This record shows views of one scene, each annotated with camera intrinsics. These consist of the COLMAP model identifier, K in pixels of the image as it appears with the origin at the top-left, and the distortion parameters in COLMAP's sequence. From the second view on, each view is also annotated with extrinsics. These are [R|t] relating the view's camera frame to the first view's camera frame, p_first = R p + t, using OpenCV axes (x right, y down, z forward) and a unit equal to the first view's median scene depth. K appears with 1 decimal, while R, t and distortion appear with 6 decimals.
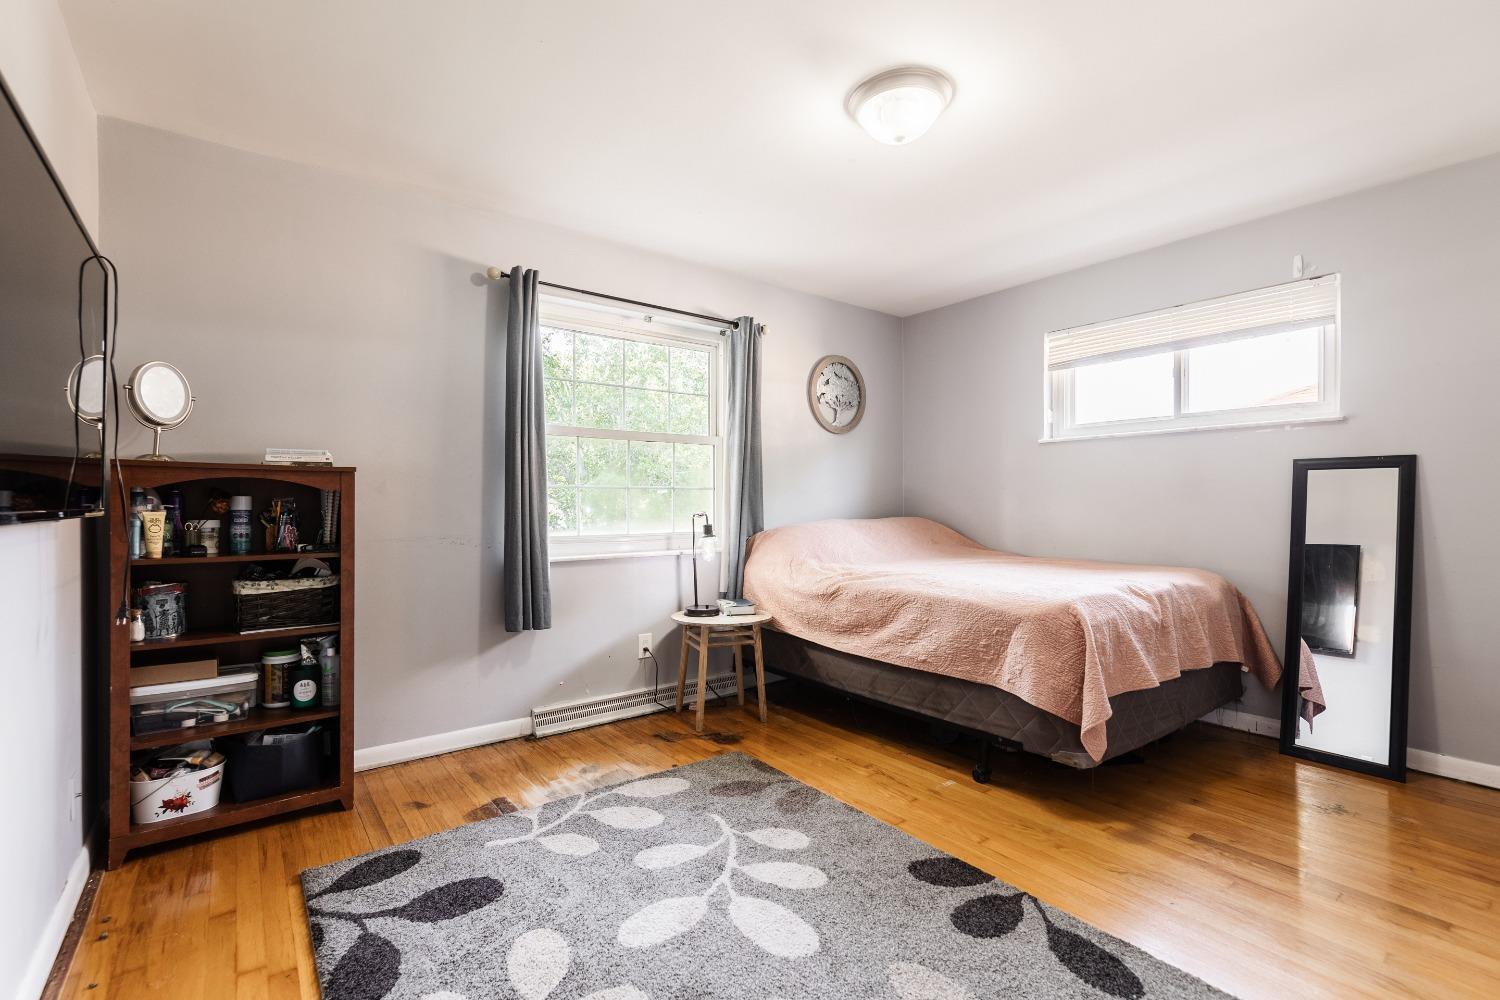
lens RADIAL K [[646.4, 0, 732.1], [0, 646.4, 496.2], [0, 0, 1]] dist [-0.013055, 0.000186]
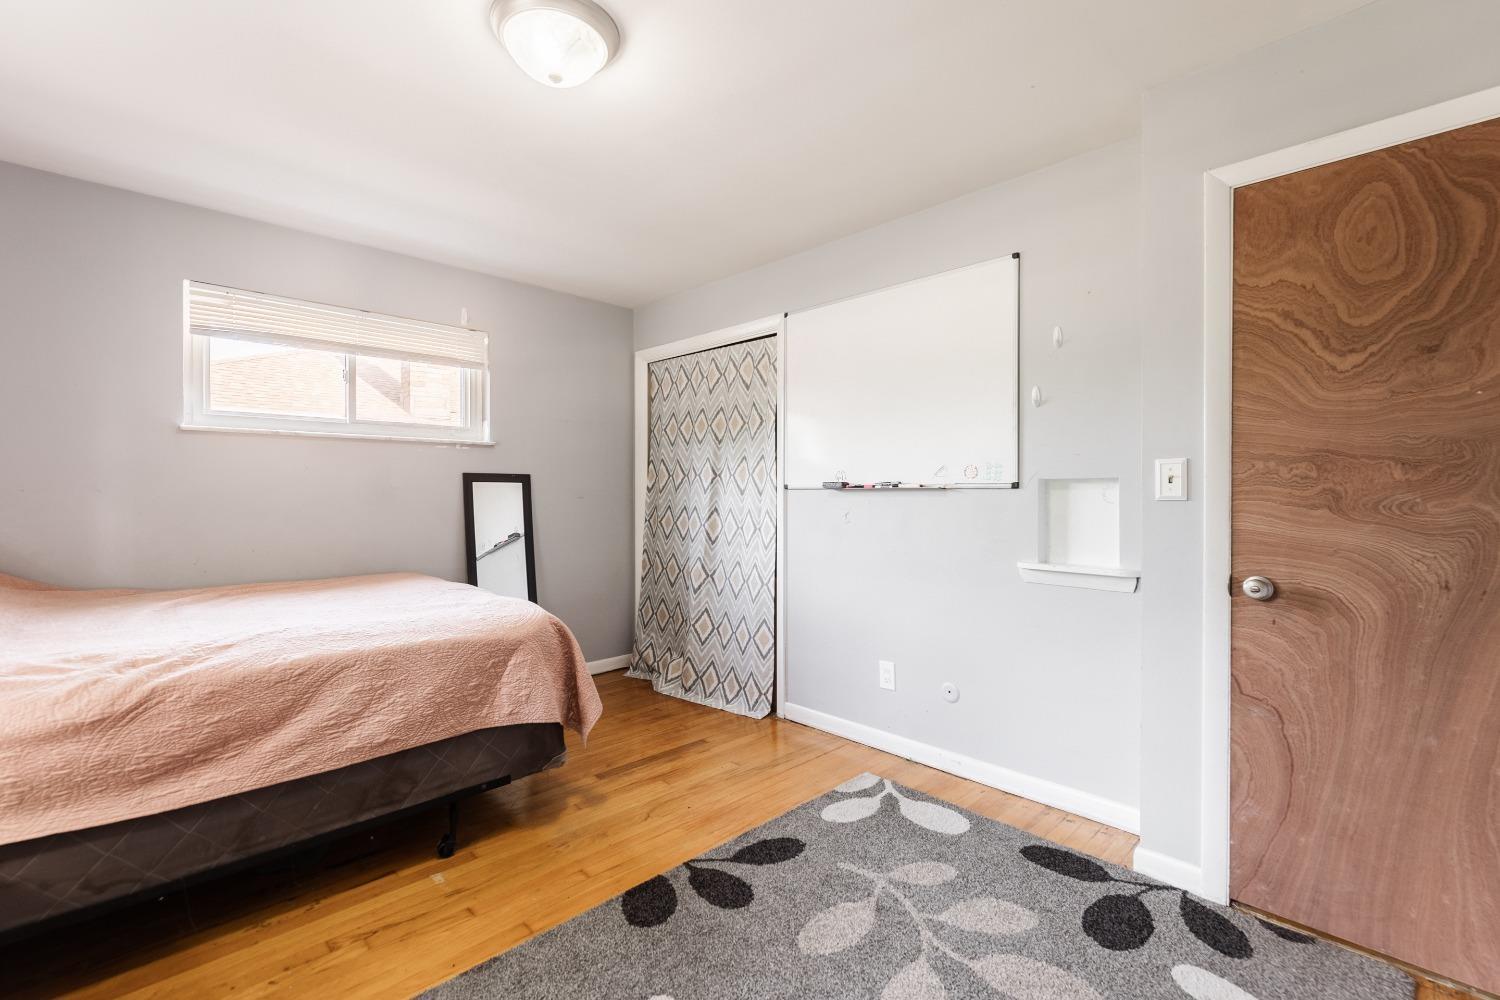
lens RADIAL K [[646.4, 0, 732.1], [0, 646.4, 496.2], [0, 0, 1]] dist [-0.013055, 0.000186]
pose [[-0.111771, -0.003154, 0.993729, -0.448677], [-0.007134, 0.999972, 0.002372, -0.021439], [-0.993708, -0.006825, -0.111790, 0.692480]]
